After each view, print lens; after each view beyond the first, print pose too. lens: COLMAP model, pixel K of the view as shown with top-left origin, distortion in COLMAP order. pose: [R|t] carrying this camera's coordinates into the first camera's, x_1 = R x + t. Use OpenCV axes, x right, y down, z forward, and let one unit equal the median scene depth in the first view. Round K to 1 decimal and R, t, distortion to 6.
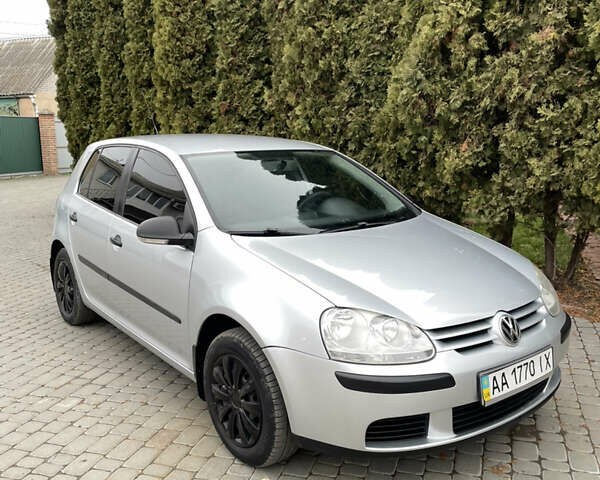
lens RADIAL K [[585.4, 0, 321.7], [0, 585.4, 249.5], [0, 0, 1]] dist [0.027557, 0.000000]
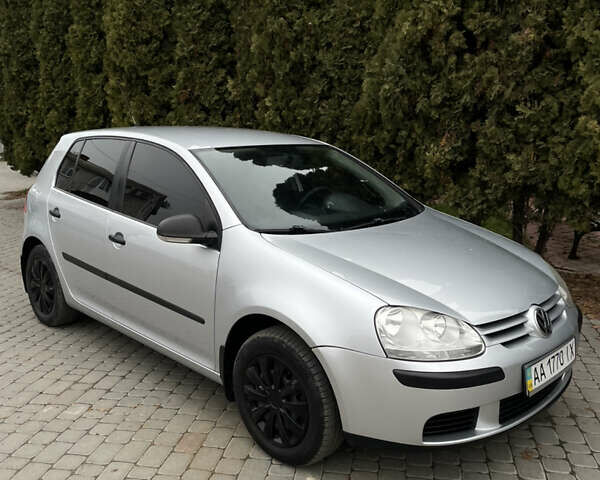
lens RADIAL K [[585.4, 0, 322.0], [0, 585.4, 245.4], [0, 0, 1]] dist [0.027557, 0.000000]
pose [[0.991859, -0.012055, 0.126768, -0.115351], [0.010370, 0.999849, 0.013944, -0.011189], [-0.126917, -0.012516, 0.991834, 0.005606]]
